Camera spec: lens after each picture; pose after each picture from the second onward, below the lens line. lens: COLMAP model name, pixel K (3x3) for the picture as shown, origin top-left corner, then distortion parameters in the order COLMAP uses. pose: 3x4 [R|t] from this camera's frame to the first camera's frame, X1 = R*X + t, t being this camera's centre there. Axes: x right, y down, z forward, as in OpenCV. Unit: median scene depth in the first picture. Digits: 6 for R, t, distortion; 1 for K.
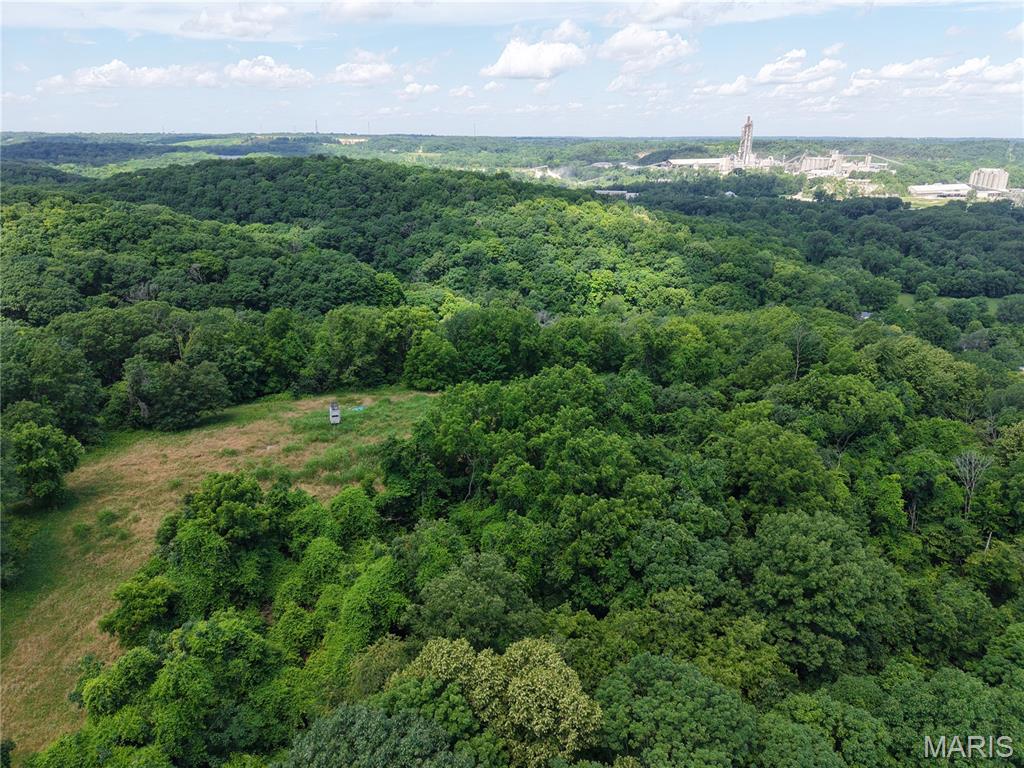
lens RADIAL K [[682.7, 0, 518.0], [0, 682.7, 382.6], [0, 0, 1]] dist [0.025648, -0.022999]
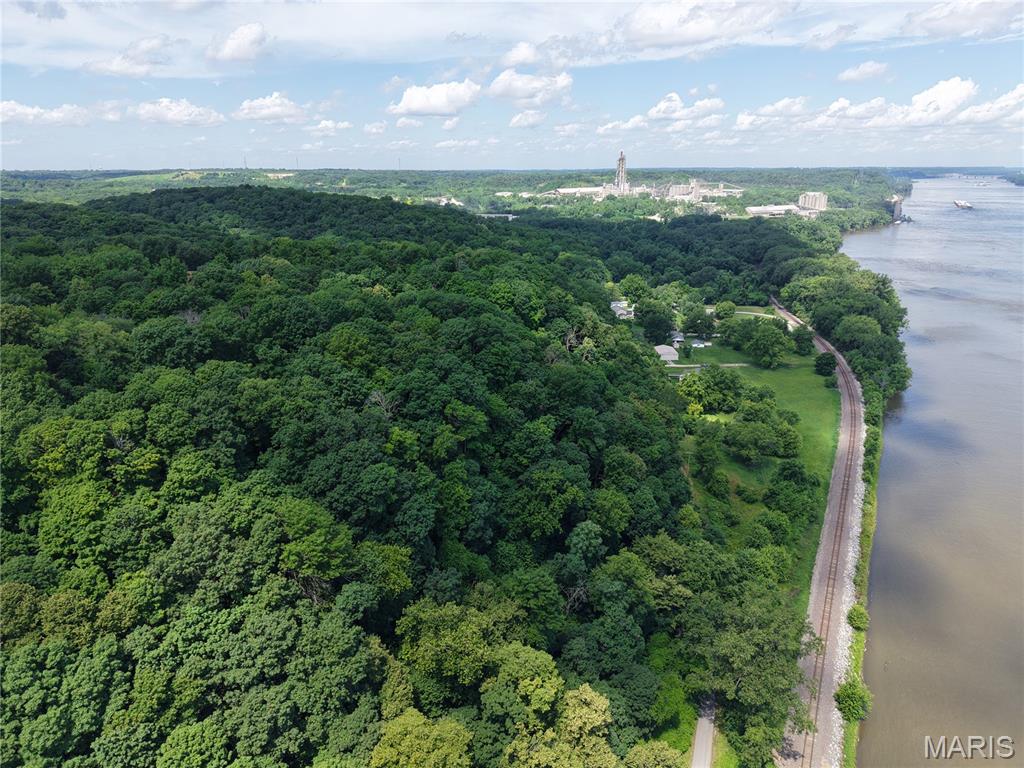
lens RADIAL K [[682.7, 0, 513.7], [0, 682.7, 382.6], [0, 0, 1]] dist [0.025648, -0.022999]
pose [[0.996144, -0.034450, 0.080690, 0.144669], [0.037919, 0.998404, -0.041861, 0.173427], [-0.079119, 0.044760, 0.995860, -0.479391]]
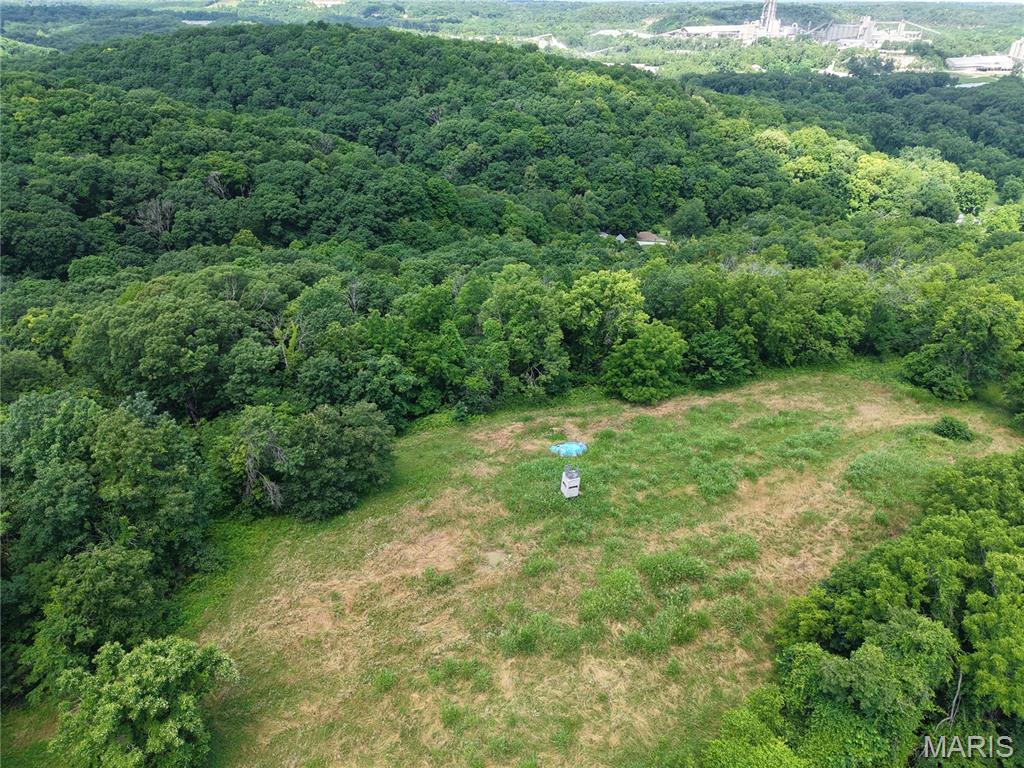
lens RADIAL K [[682.7, 0, 518.9], [0, 682.7, 381.0], [0, 0, 1]] dist [0.025648, -0.022999]
pose [[0.999738, -0.008750, 0.021140, -0.081143], [0.005203, 0.986716, 0.162371, -0.036411], [-0.022280, -0.162218, 0.986503, 0.099549]]
